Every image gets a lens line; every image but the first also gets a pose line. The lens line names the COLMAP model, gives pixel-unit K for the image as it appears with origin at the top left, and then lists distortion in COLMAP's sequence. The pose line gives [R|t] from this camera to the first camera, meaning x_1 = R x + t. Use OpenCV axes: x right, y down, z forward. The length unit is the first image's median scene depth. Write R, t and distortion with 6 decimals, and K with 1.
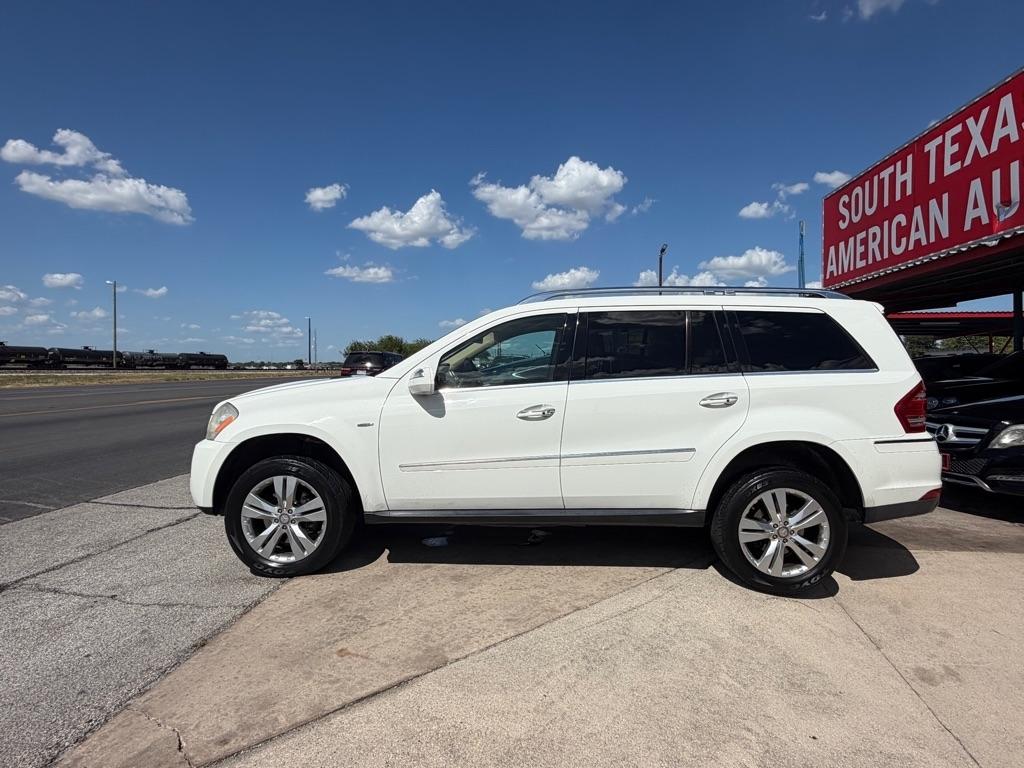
lens RADIAL K [[588.1, 0, 540.1], [0, 588.1, 342.0], [0, 0, 1]] dist [0.001440, -0.001060]
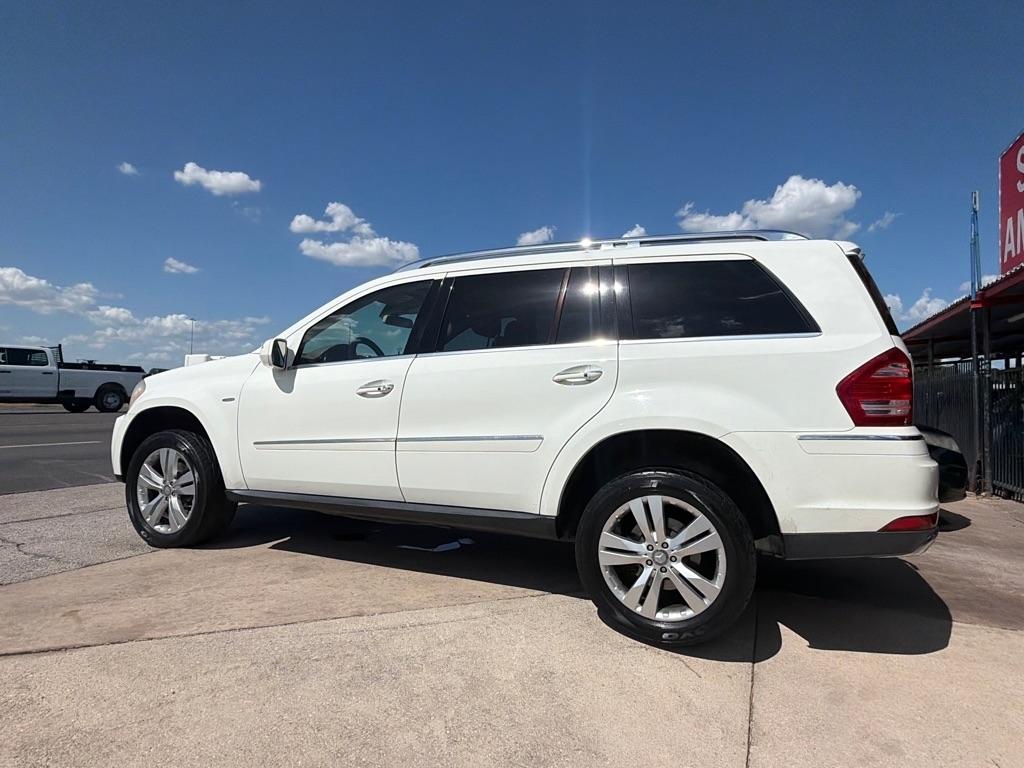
lens RADIAL K [[593.5, 0, 529.5], [0, 593.5, 352.5], [0, 0, 1]] dist [0.001227, -0.000971]
pose [[0.933158, -0.013936, -0.359197, 0.328462], [-0.001517, 0.999087, -0.042703, 0.064257], [0.359464, 0.040394, 0.932284, 0.156786]]
